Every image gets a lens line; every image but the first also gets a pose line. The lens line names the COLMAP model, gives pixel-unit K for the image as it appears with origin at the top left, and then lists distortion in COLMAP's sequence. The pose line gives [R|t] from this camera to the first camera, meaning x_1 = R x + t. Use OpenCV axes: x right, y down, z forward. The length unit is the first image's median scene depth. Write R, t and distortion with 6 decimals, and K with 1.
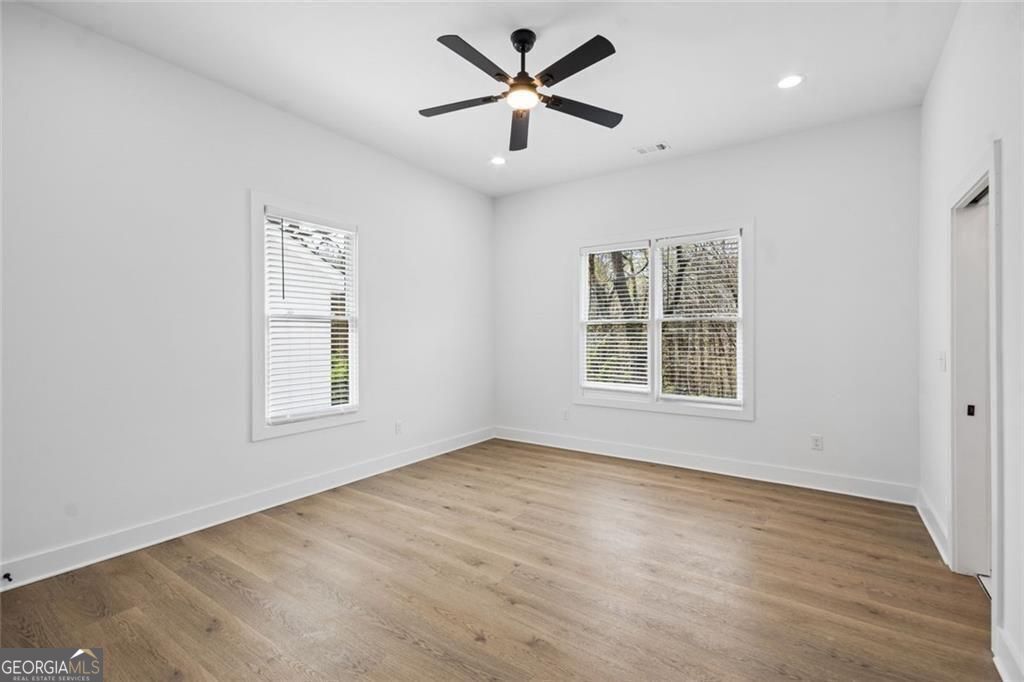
lens RADIAL K [[459.2, 0, 513.3], [0, 459.2, 335.2], [0, 0, 1]] dist [0.001083, 0.000192]
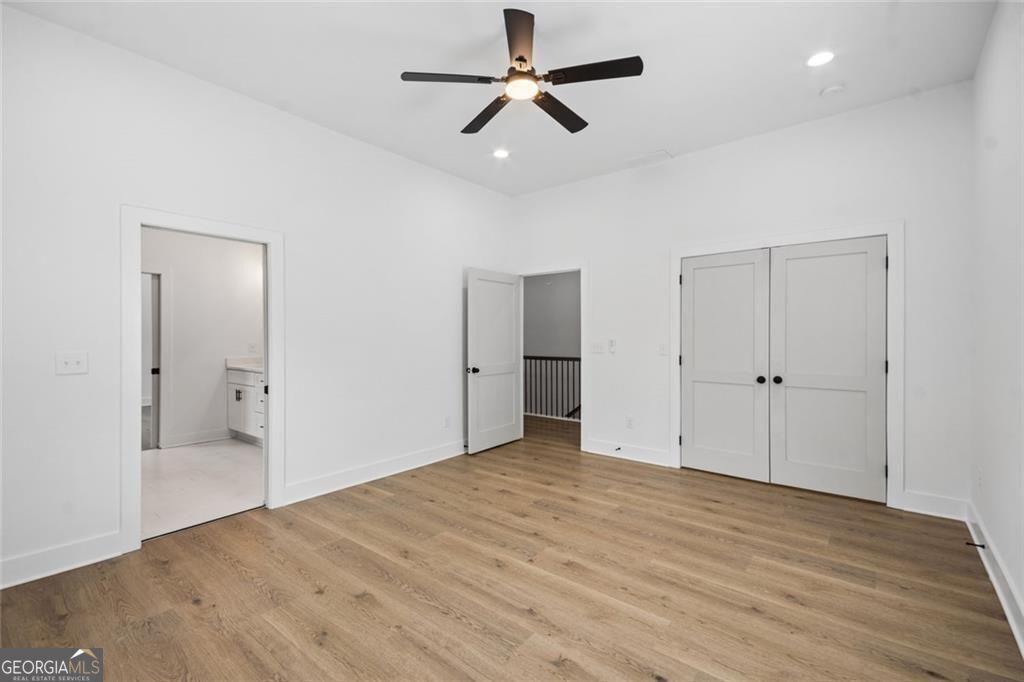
lens RADIAL K [[459.2, 0, 510.5], [0, 459.2, 336.9], [0, 0, 1]] dist [0.001083, 0.000192]
pose [[-0.997115, 0.001879, 0.075889, -0.024658], [0.002924, 0.999902, 0.013664, -0.010218], [-0.075856, 0.013847, -0.997023, 1.930672]]
